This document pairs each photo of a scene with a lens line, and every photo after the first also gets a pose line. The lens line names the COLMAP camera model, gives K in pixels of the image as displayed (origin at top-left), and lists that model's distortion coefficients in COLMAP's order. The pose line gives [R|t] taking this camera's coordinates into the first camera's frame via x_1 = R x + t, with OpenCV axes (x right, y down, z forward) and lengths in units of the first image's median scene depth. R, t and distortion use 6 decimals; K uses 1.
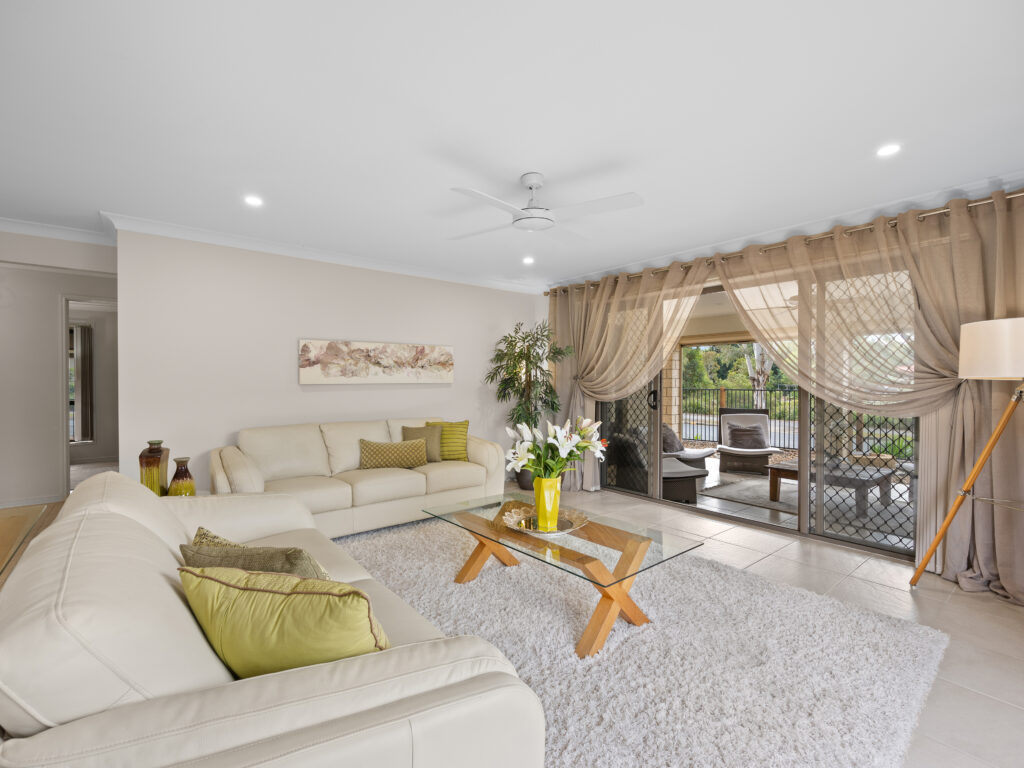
lens RADIAL K [[458.7, 0, 509.5], [0, 458.7, 382.3], [0, 0, 1]] dist [0.002434, 0.000341]
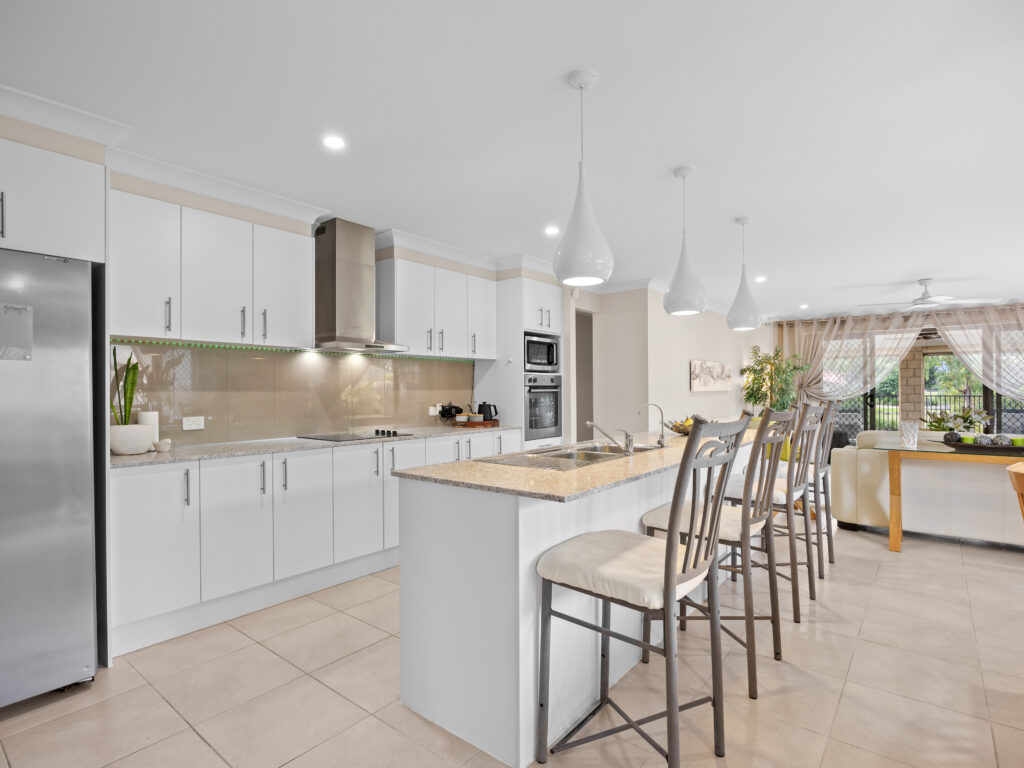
lens RADIAL K [[517.0, 0, 514.1], [0, 517.0, 387.4], [0, 0, 1]] dist [-0.020744, 0.001121]
pose [[0.976453, -0.009585, 0.215518, -1.292804], [0.013741, 0.999747, -0.017796, 0.012112], [-0.215293, 0.020339, 0.976338, -0.431703]]
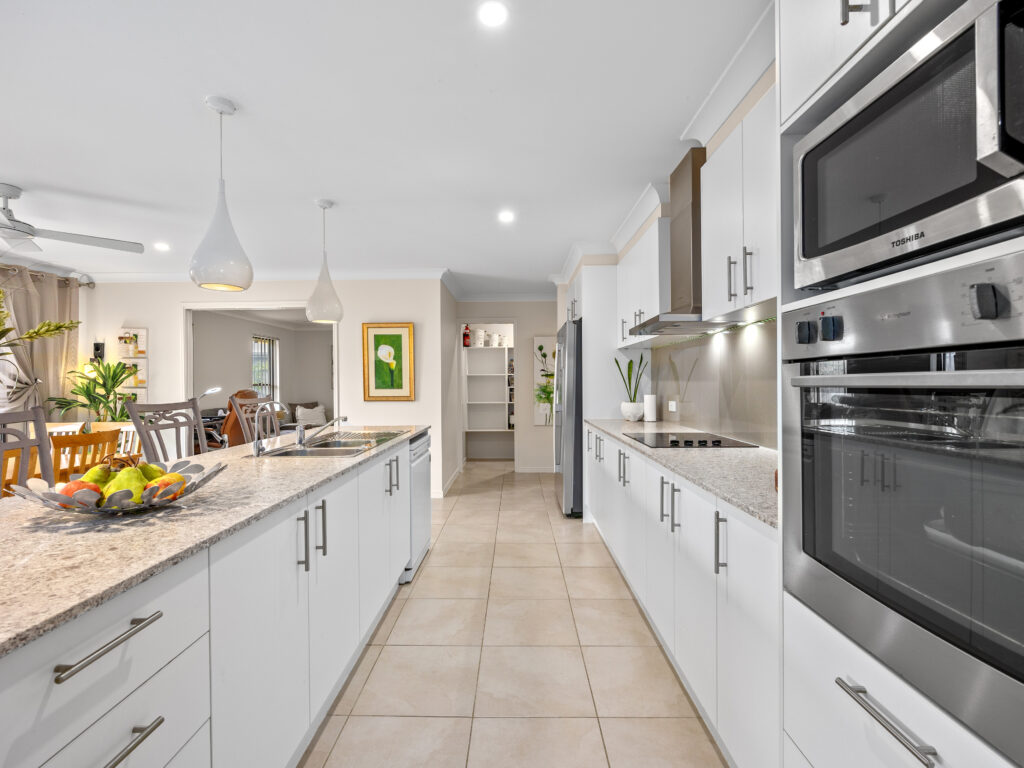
lens RADIAL K [[458.7, 0, 509.5], [0, 458.7, 382.3], [0, 0, 1]] dist [0.002434, 0.000341]
pose [[-0.633318, -0.000024, -0.773892, -0.770714], [-0.003500, 0.999990, 0.002834, -0.000410], [0.773884, 0.004503, -0.633312, 0.660506]]
